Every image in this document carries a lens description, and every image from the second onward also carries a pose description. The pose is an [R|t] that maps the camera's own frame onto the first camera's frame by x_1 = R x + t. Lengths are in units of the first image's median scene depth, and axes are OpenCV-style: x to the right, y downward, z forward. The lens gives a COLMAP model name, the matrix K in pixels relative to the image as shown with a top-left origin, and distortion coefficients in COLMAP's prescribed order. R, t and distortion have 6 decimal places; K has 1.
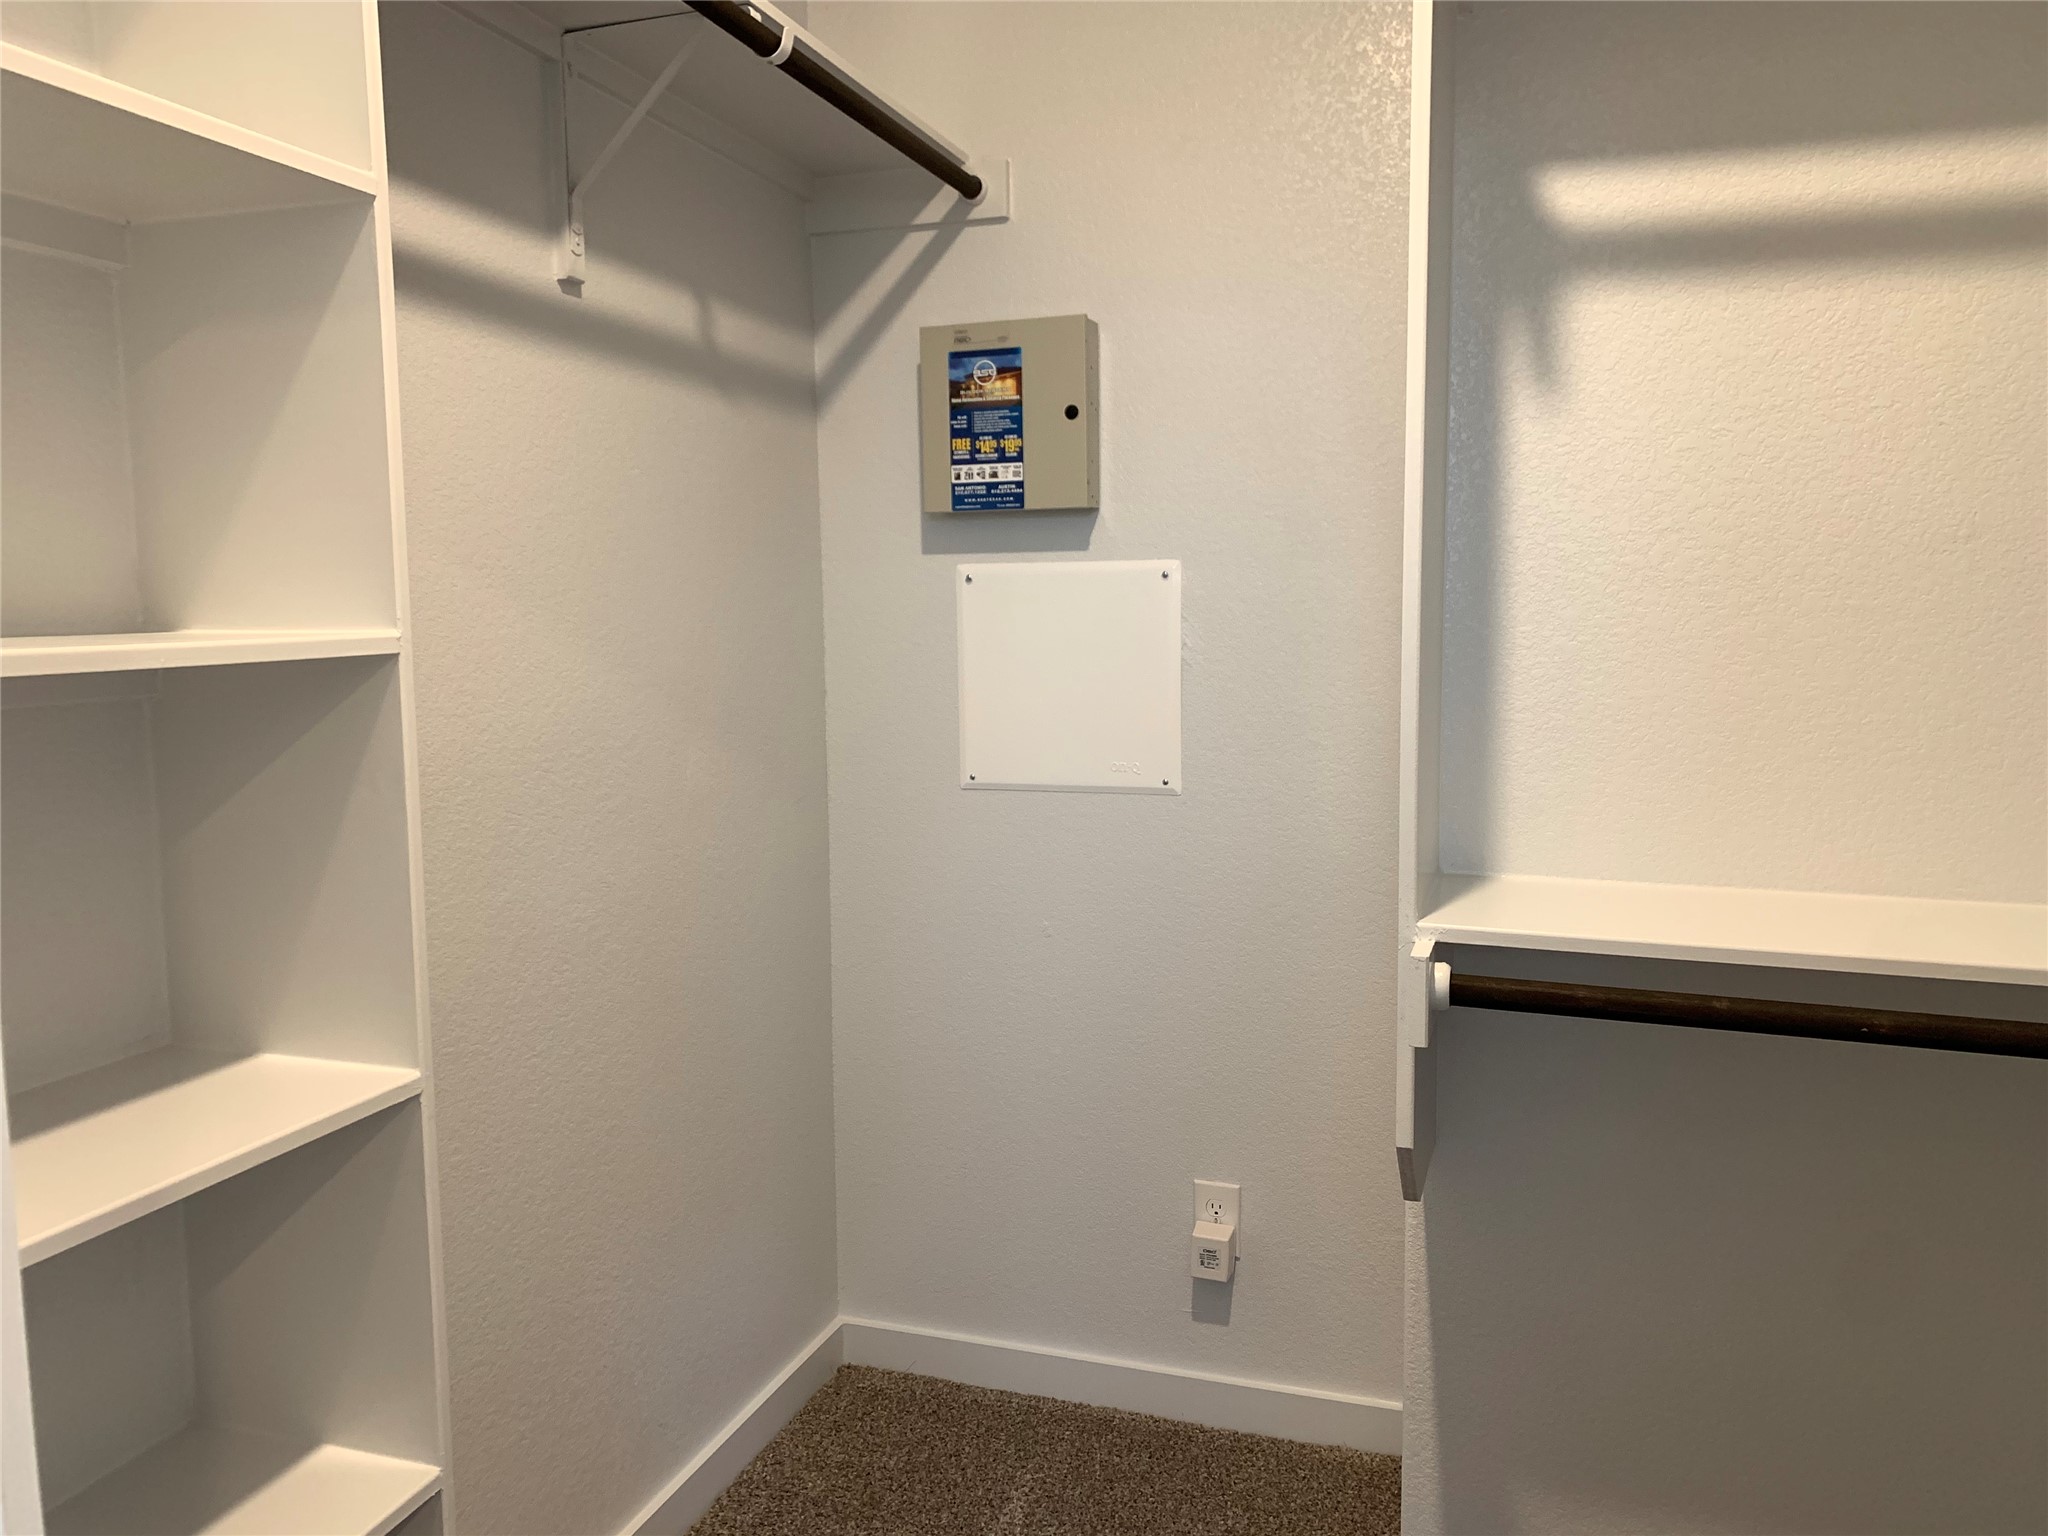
lens RADIAL K [[1552.2, 0, 1018.5], [0, 1552.2, 772.6], [0, 0, 1]] dist [0.002155, -0.012186]
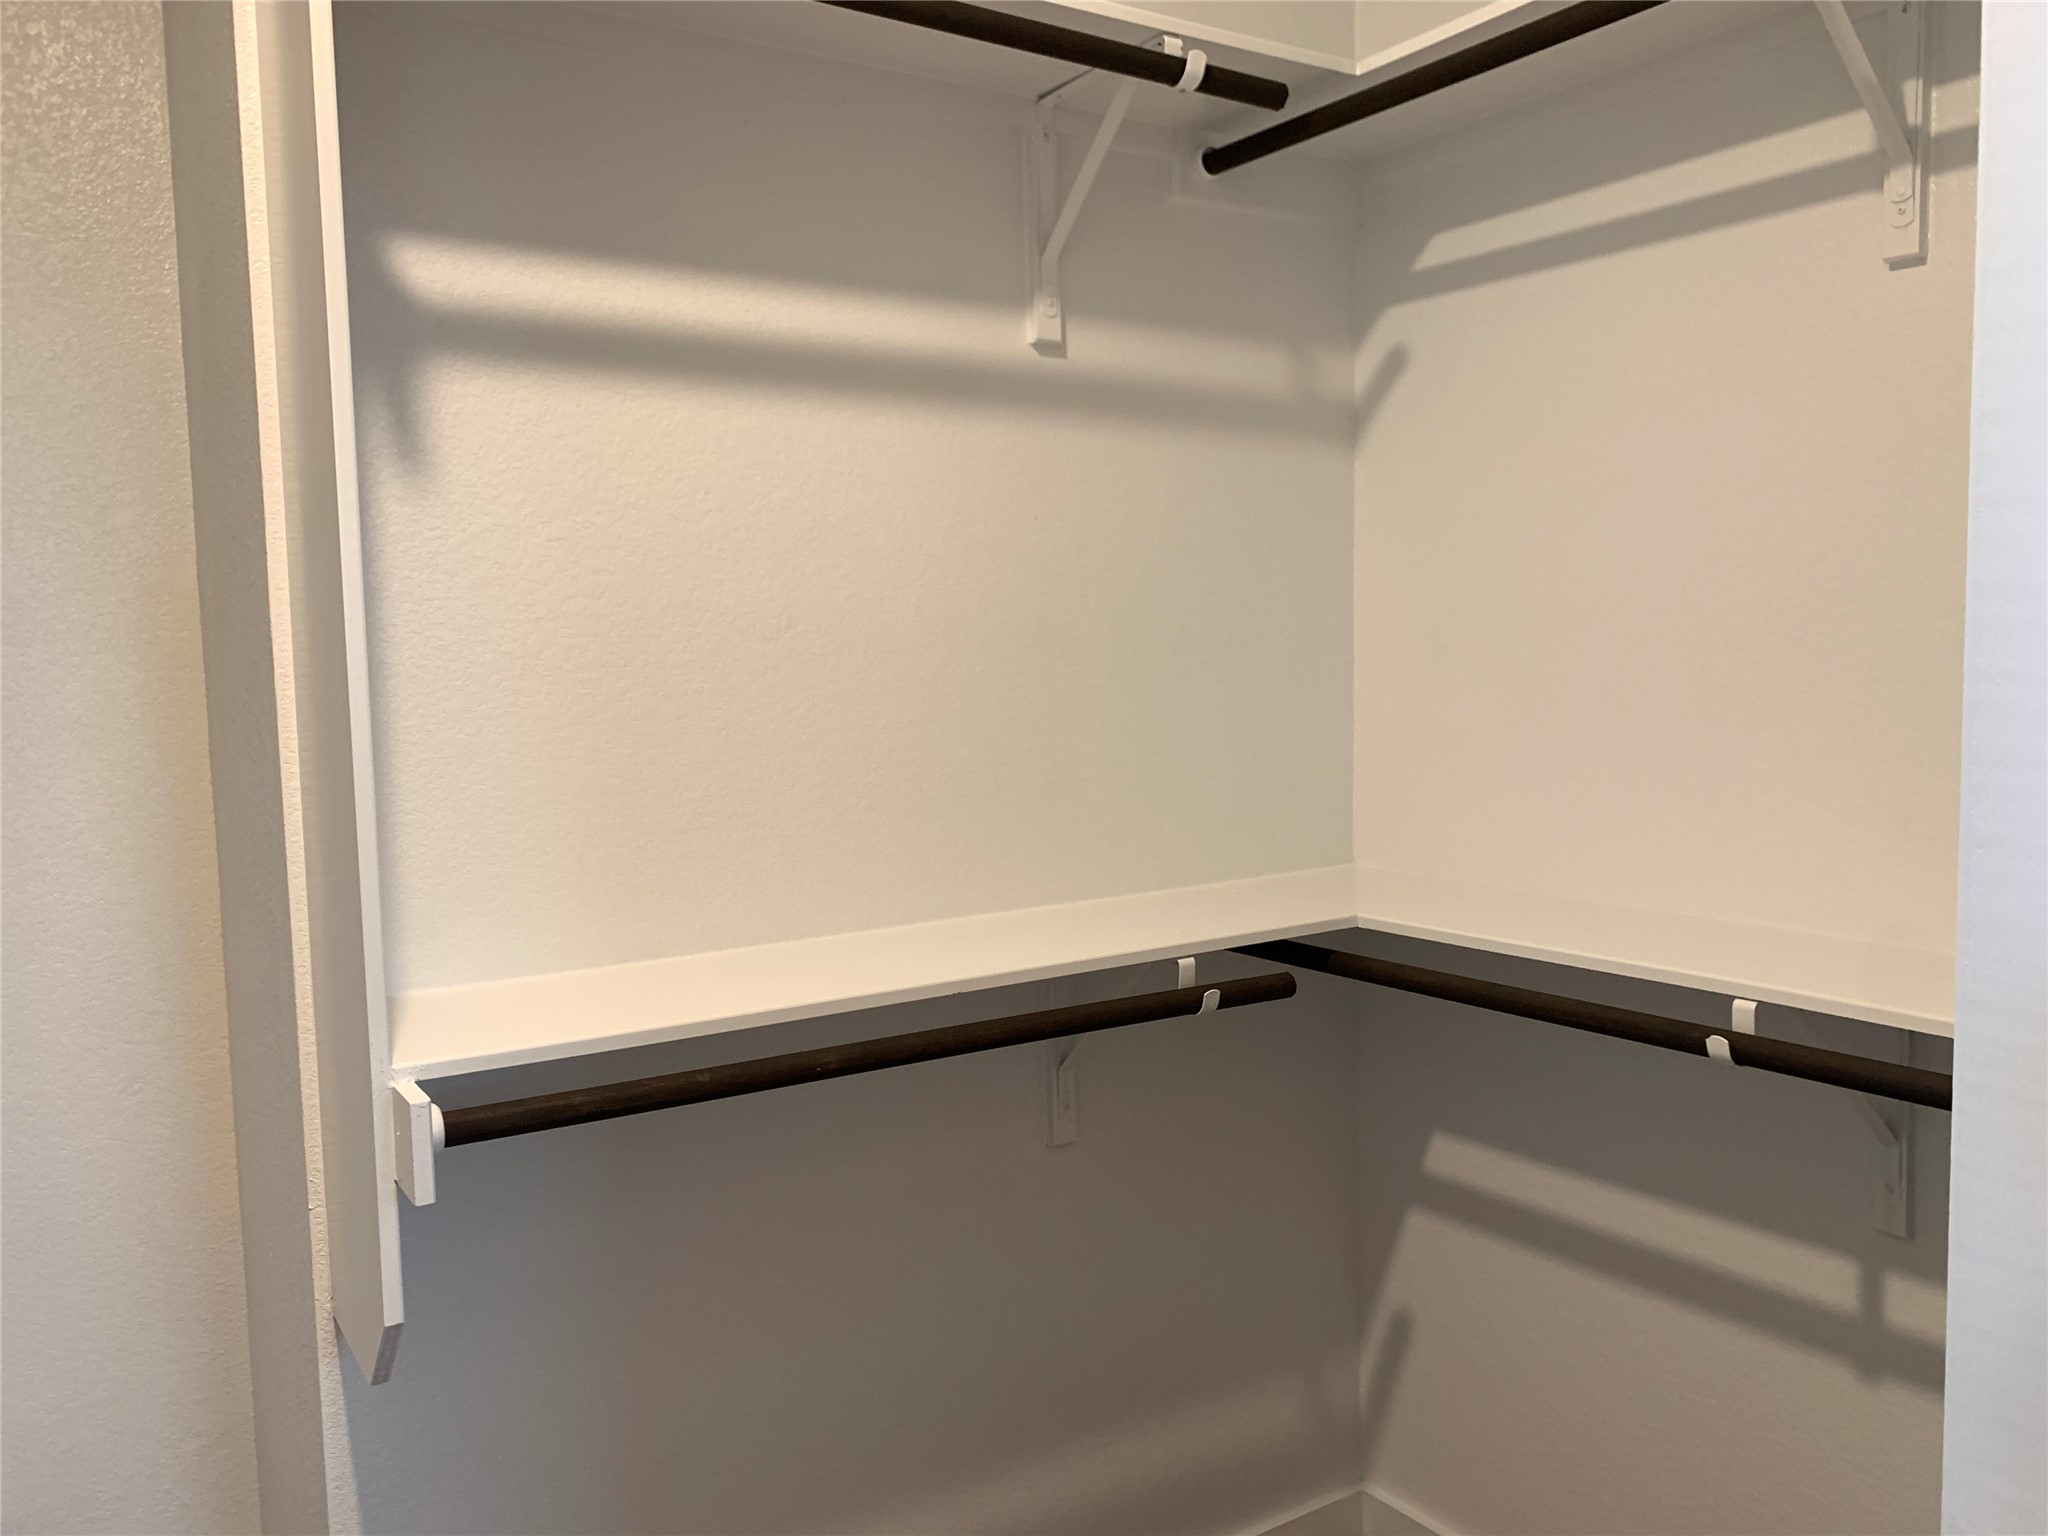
lens RADIAL K [[1552.2, 0, 1020.6], [0, 1552.2, 761.8], [0, 0, 1]] dist [0.002155, -0.012186]
pose [[0.602287, -0.070417, 0.795168, -0.195574], [0.109306, 0.993994, 0.005233, -0.036026], [-0.790761, 0.083765, 0.606367, 0.157081]]
